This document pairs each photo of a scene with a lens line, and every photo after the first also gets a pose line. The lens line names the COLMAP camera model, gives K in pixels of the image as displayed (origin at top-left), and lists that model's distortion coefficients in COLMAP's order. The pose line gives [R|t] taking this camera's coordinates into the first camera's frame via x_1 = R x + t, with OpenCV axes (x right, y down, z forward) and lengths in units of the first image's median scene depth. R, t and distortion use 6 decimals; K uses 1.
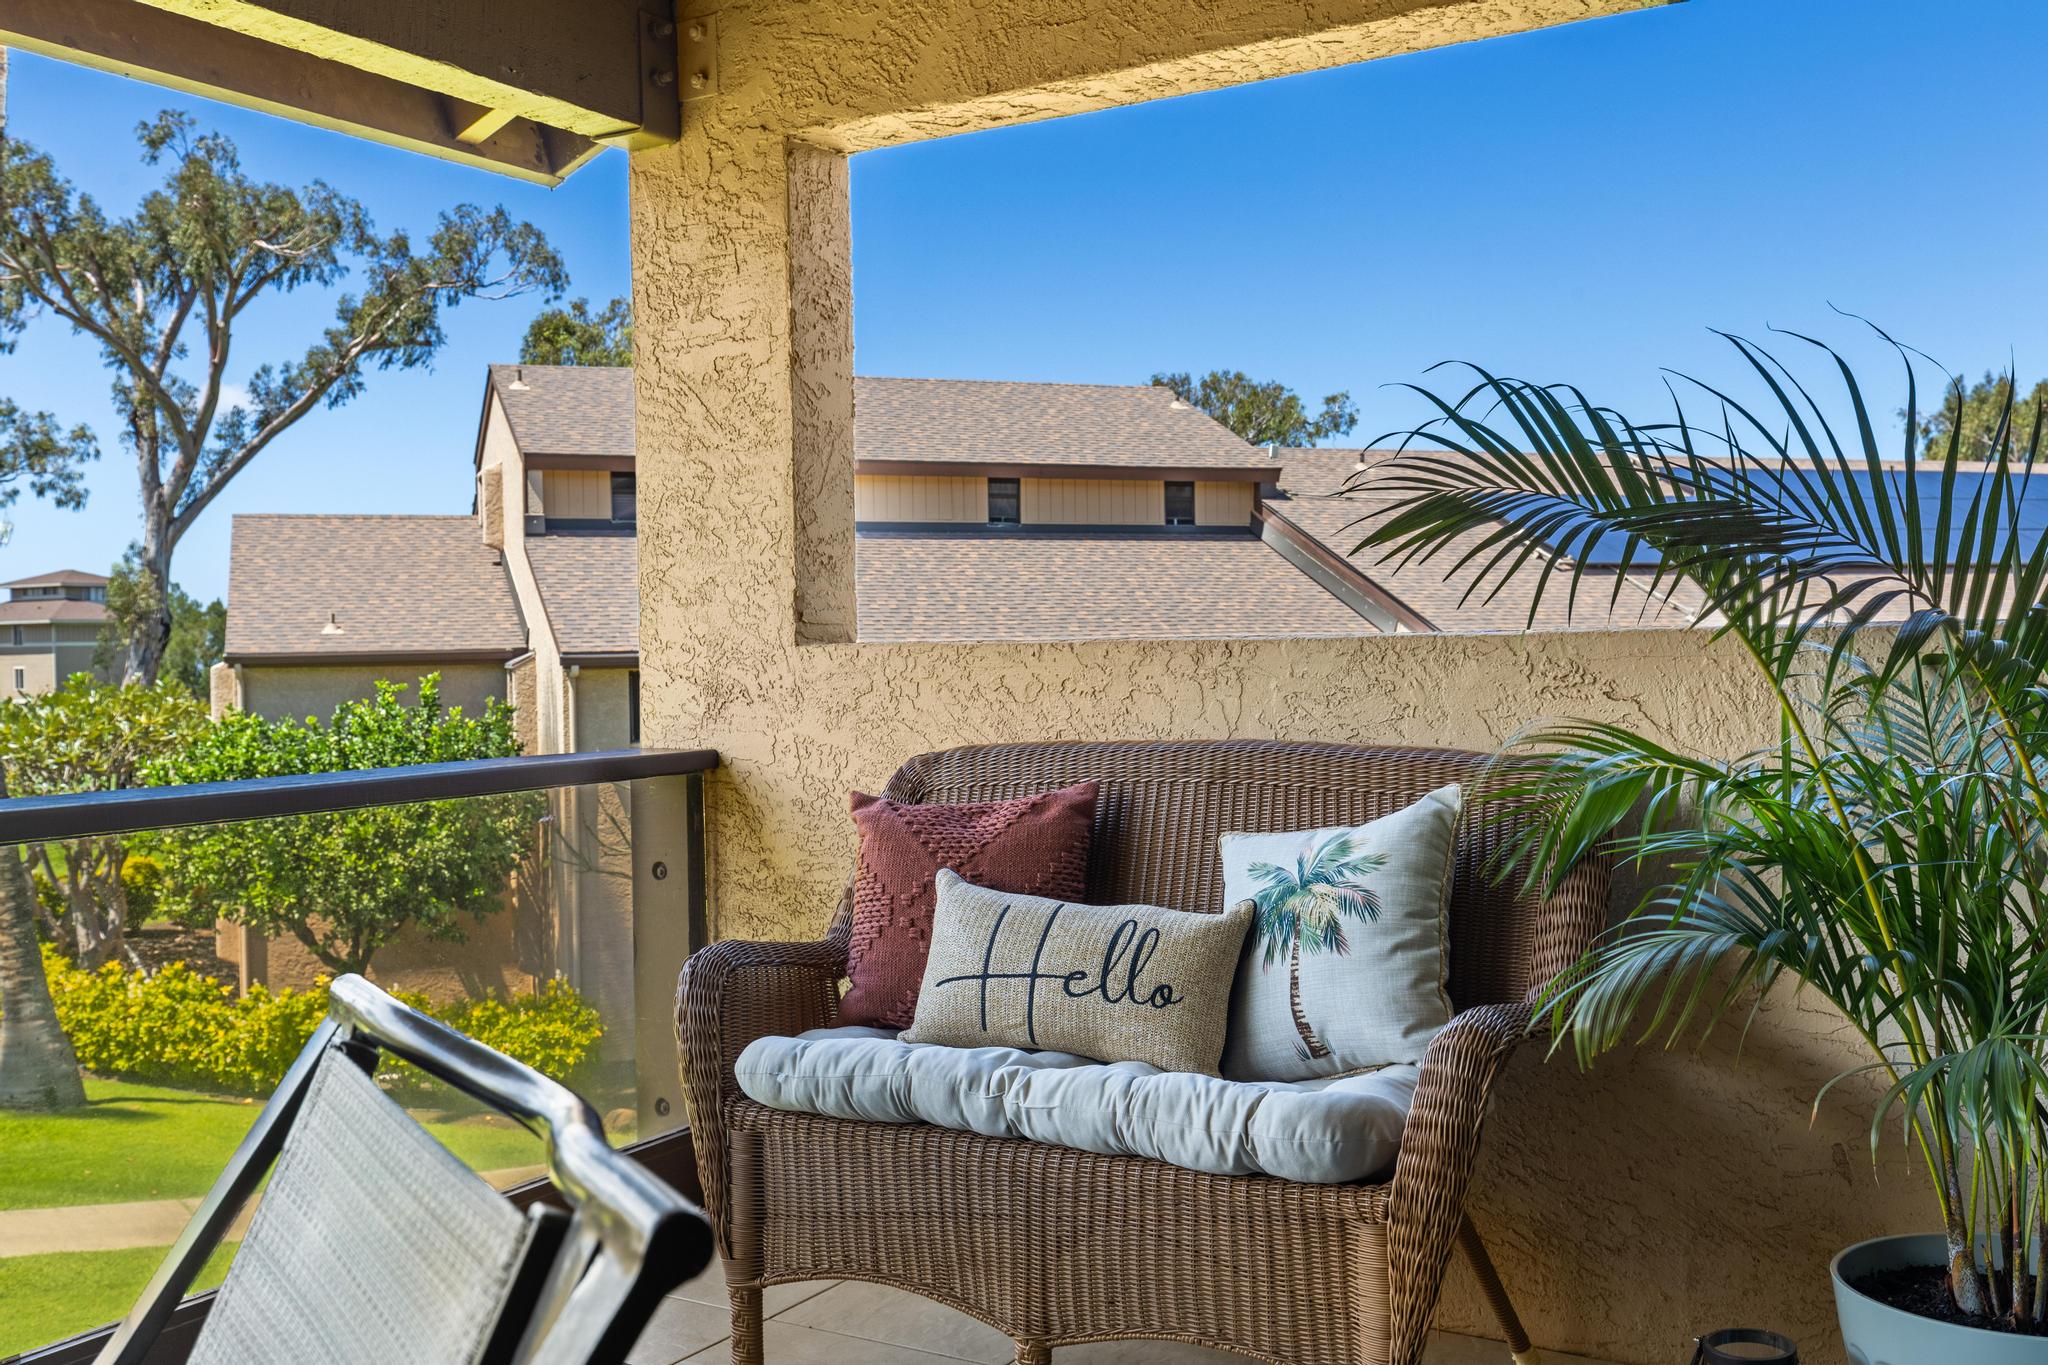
lens RADIAL K [[2030.4, 0, 1025.1], [0, 2030.4, 683.1], [0, 0, 1]] dist [0.017357, 0.000000]
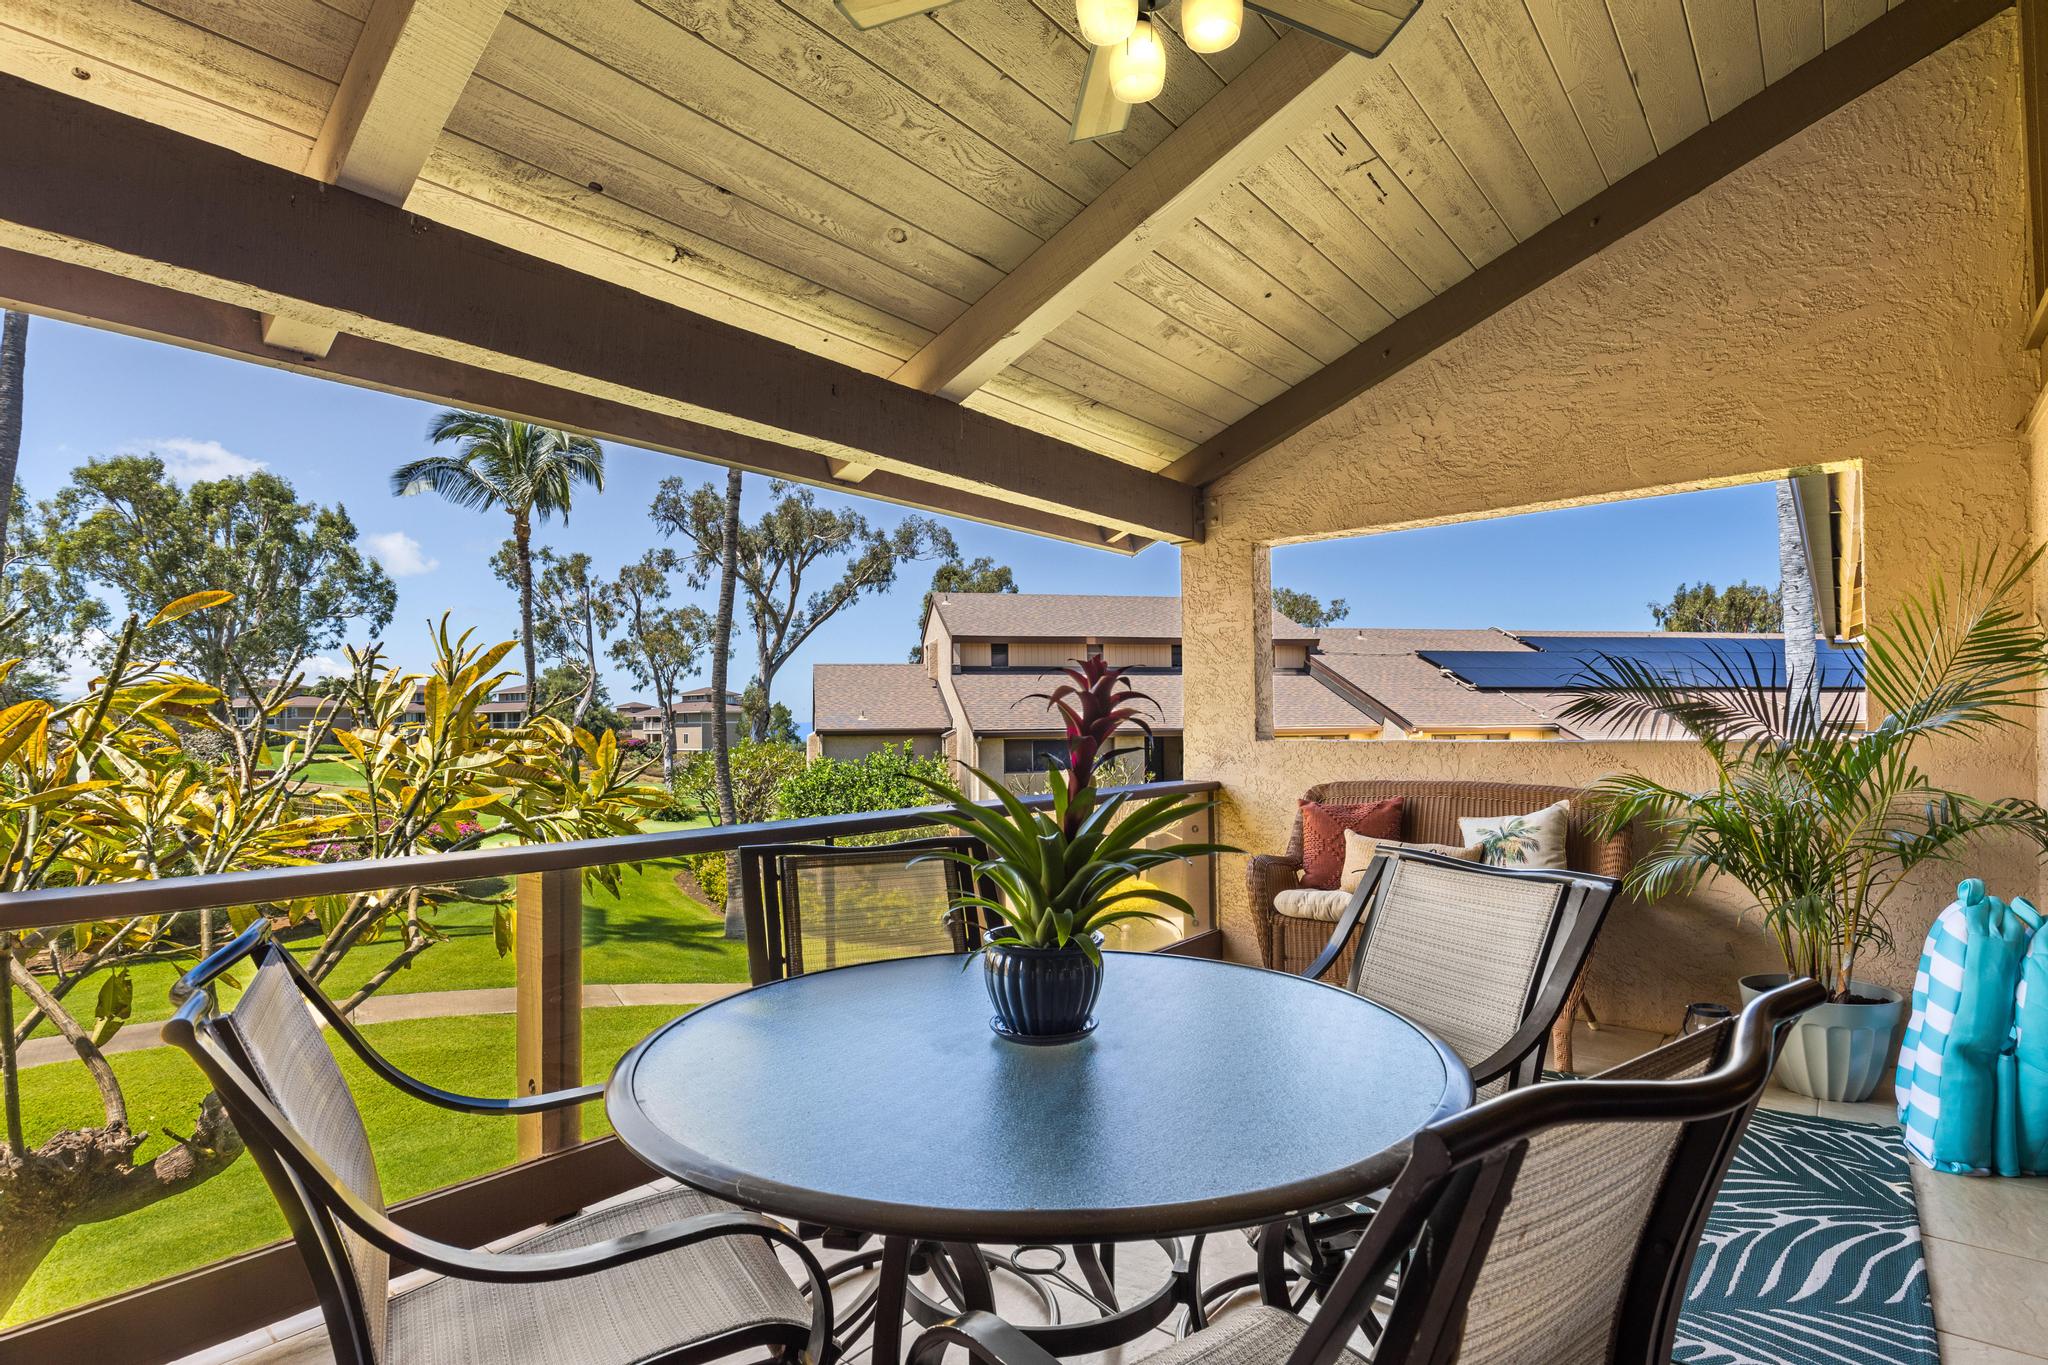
lens RADIAL K [[1011.3, 0, 1022.4], [0, 1011.3, 691.7], [0, 0, 1]] dist [-0.001925, 0.000156]
pose [[0.988654, 0.001364, -0.150208, -0.231295], [-0.009233, 0.998620, -0.051703, -0.012909], [0.149930, 0.052503, 0.987302, -0.325657]]
